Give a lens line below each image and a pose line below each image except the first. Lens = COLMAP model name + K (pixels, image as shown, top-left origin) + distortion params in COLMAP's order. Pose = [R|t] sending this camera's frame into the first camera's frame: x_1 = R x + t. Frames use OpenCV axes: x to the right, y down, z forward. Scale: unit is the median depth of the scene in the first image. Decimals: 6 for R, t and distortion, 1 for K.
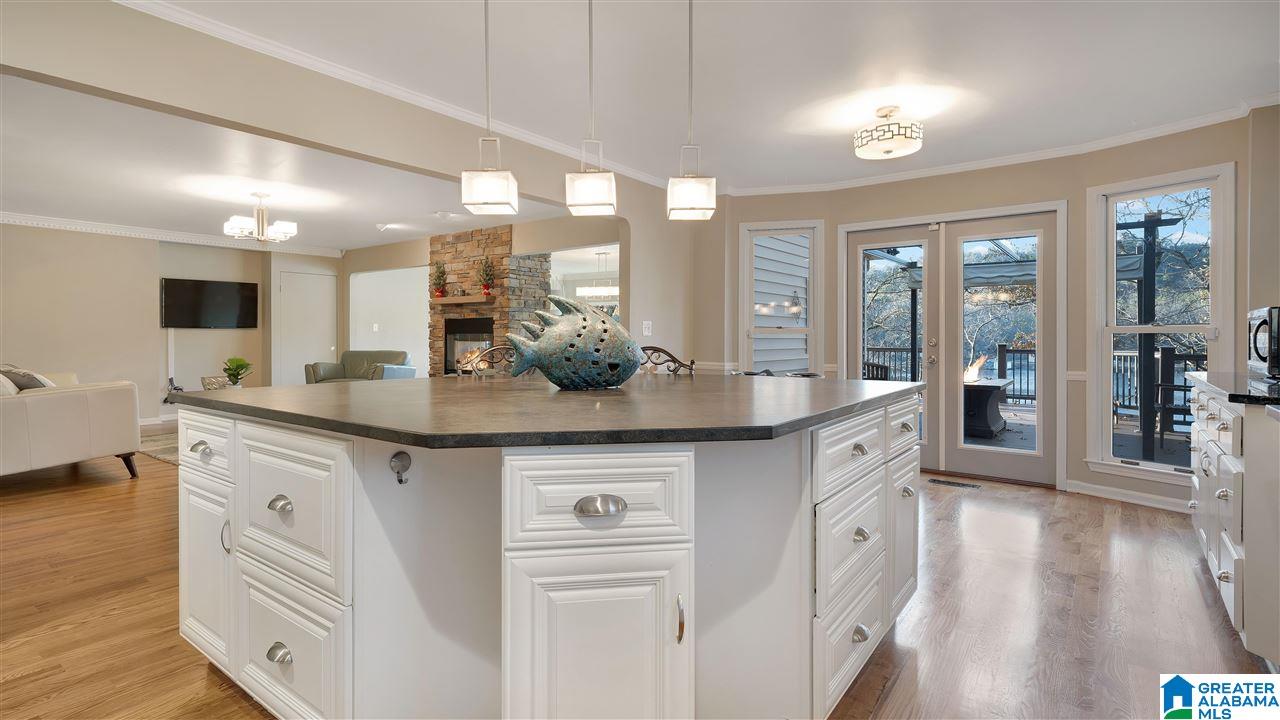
lens RADIAL K [[609.0, 0, 640.0], [0, 609.0, 350.9], [0, 0, 1]] dist [0.000346, 0.000003]
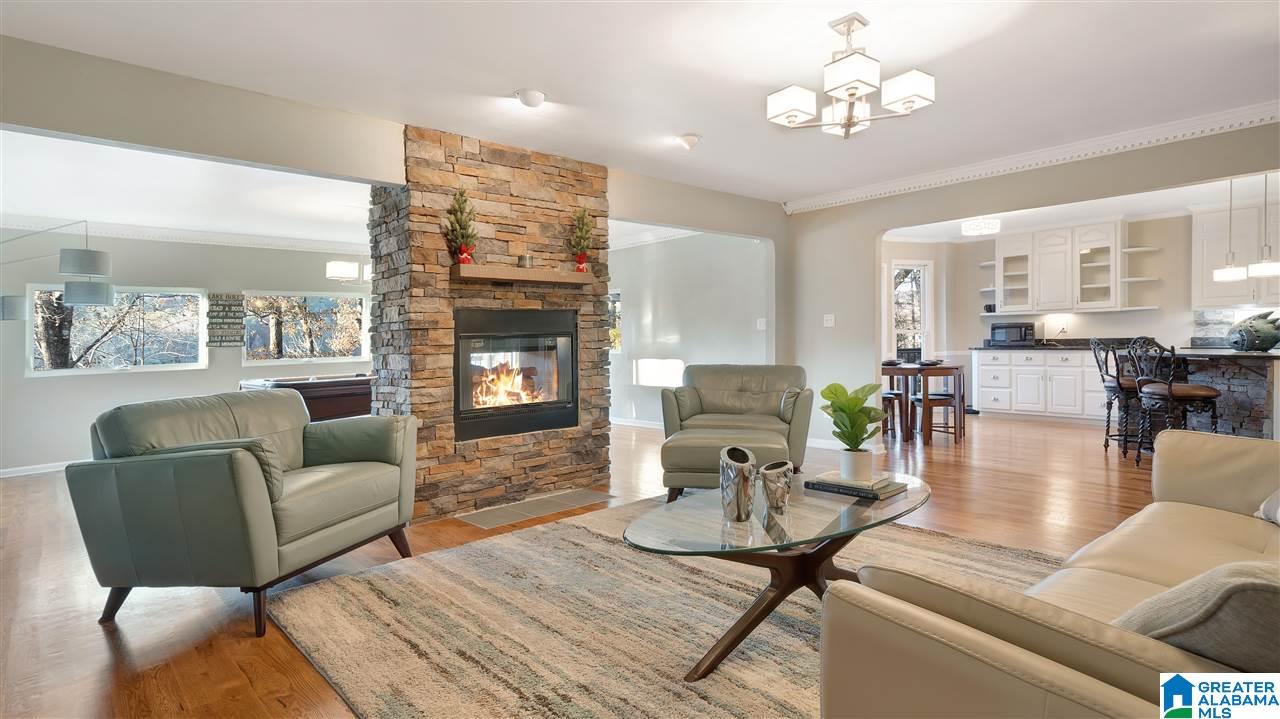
lens RADIAL K [[658.6, 0, 640.1], [0, 658.6, 352.0], [0, 0, 1]] dist [-0.001007, -0.000063]
pose [[0.184993, -0.035376, 0.982103, -0.837294], [0.028514, 0.999124, 0.030618, -0.030532], [-0.982326, 0.022340, 0.185840, 0.785404]]
